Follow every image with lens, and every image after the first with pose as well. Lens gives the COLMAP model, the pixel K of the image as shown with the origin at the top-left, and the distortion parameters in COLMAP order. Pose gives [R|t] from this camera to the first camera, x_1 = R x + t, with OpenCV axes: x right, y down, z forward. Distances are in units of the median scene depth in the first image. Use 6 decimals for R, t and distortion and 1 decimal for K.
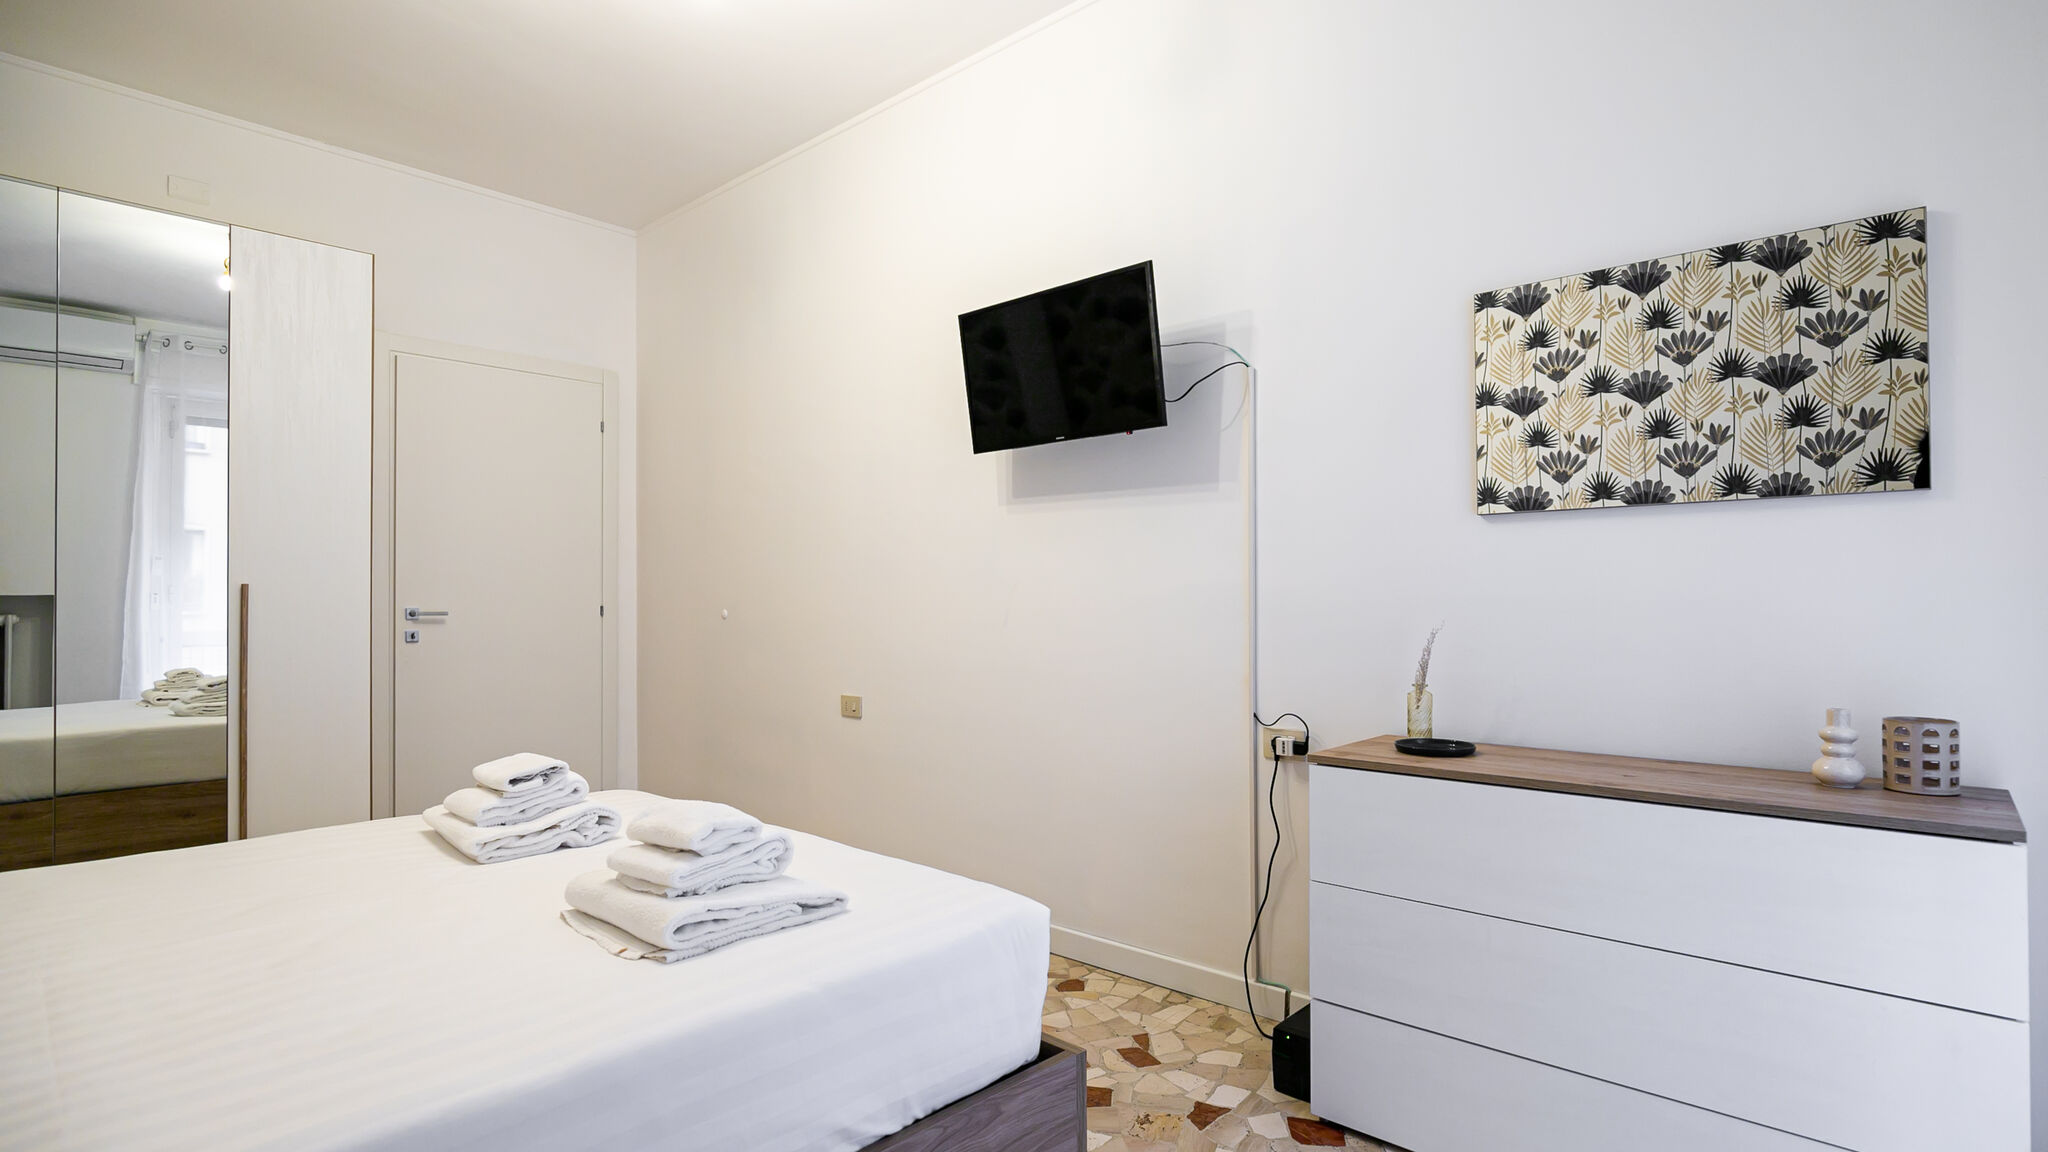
lens RADIAL K [[964.8, 0, 1083.5], [0, 964.8, 585.1], [0, 0, 1]] dist [-0.008334, 0.000245]
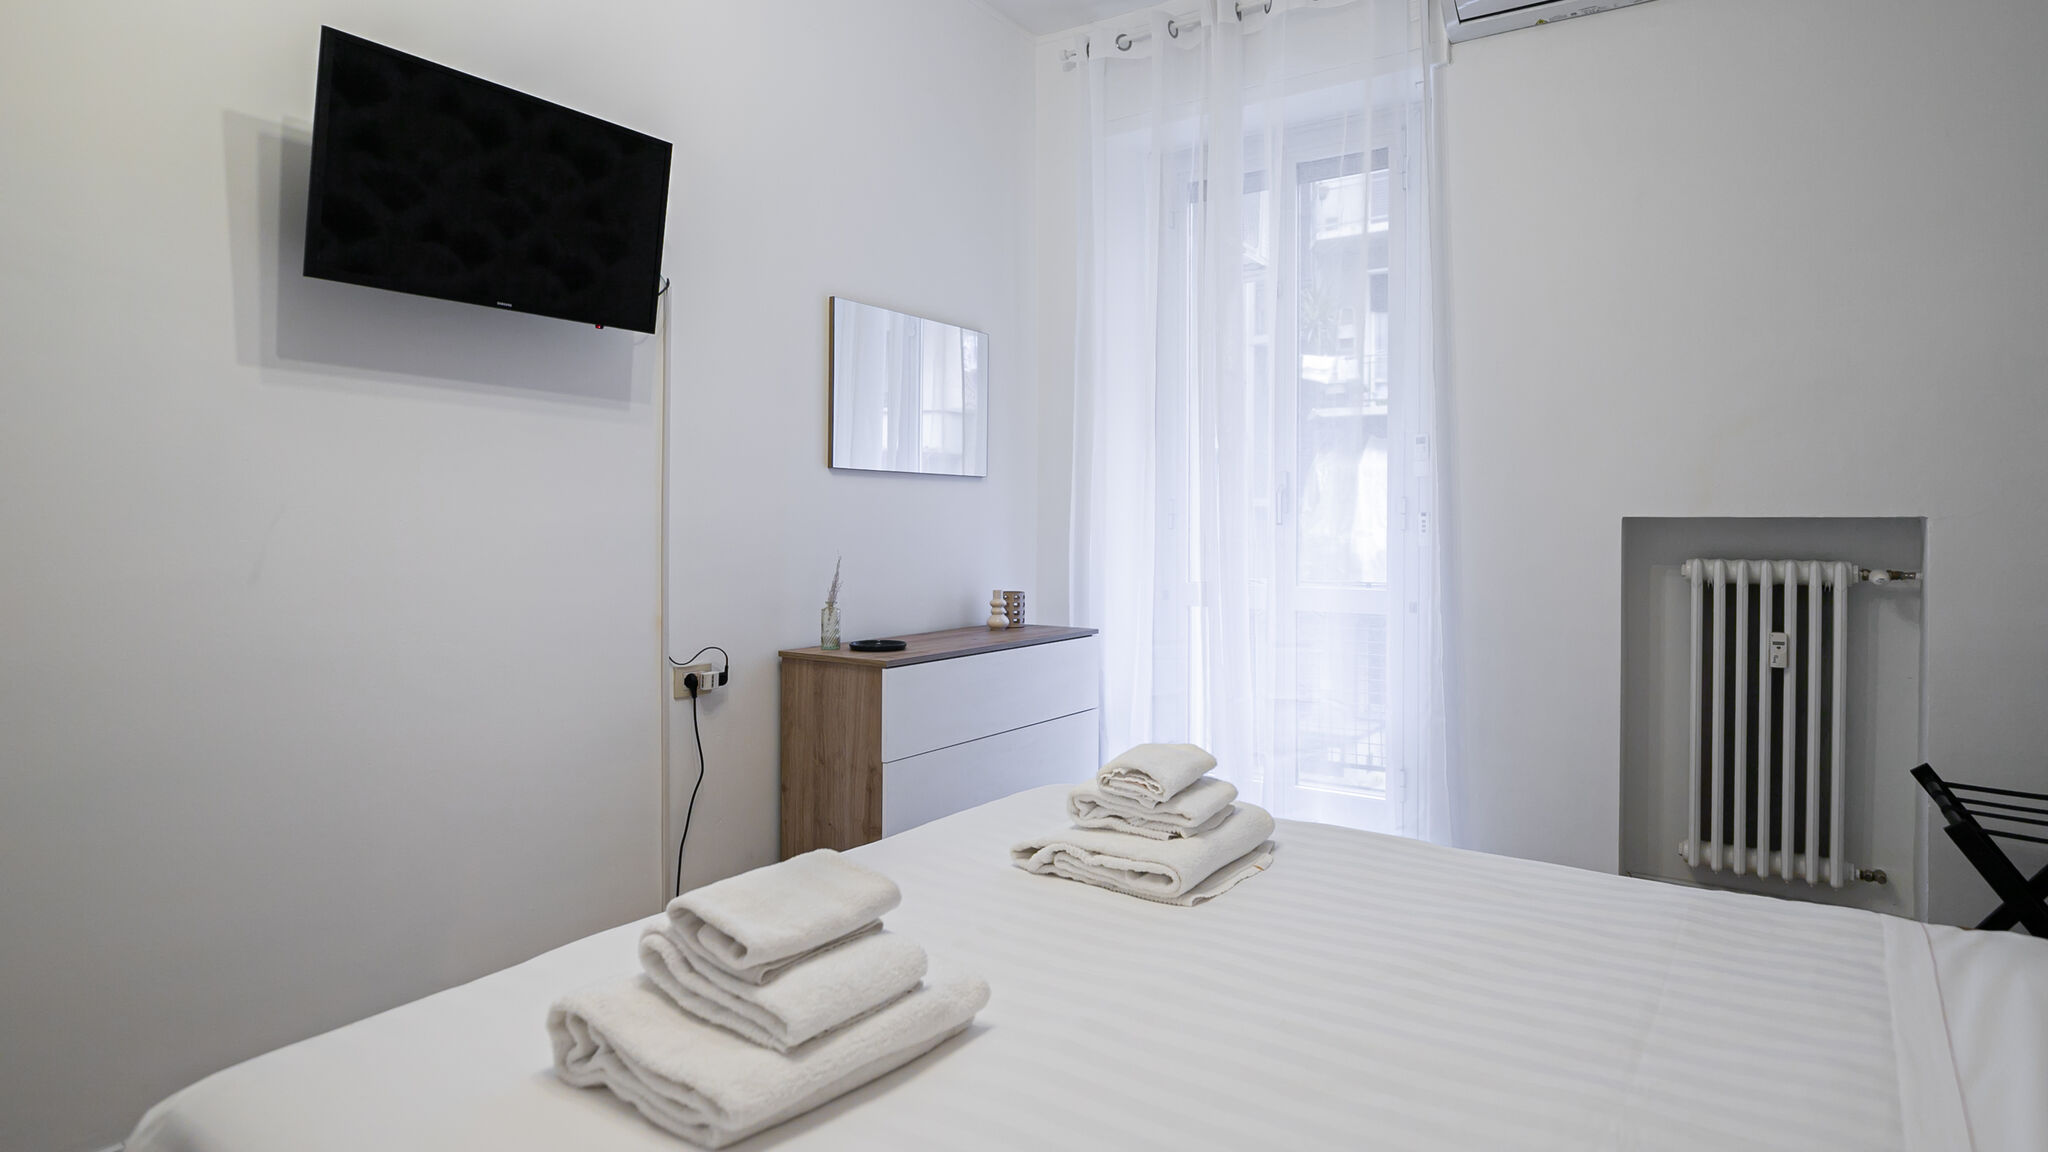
lens RADIAL K [[1166.8, 0, 1034.4], [0, 1166.8, 590.2], [0, 0, 1]] dist [0.001607, 0.001820]
pose [[-0.102469, -0.041584, 0.993867, -1.014424], [-0.006858, 0.999132, 0.041097, 0.021194], [-0.994713, -0.002605, -0.102665, 0.768413]]
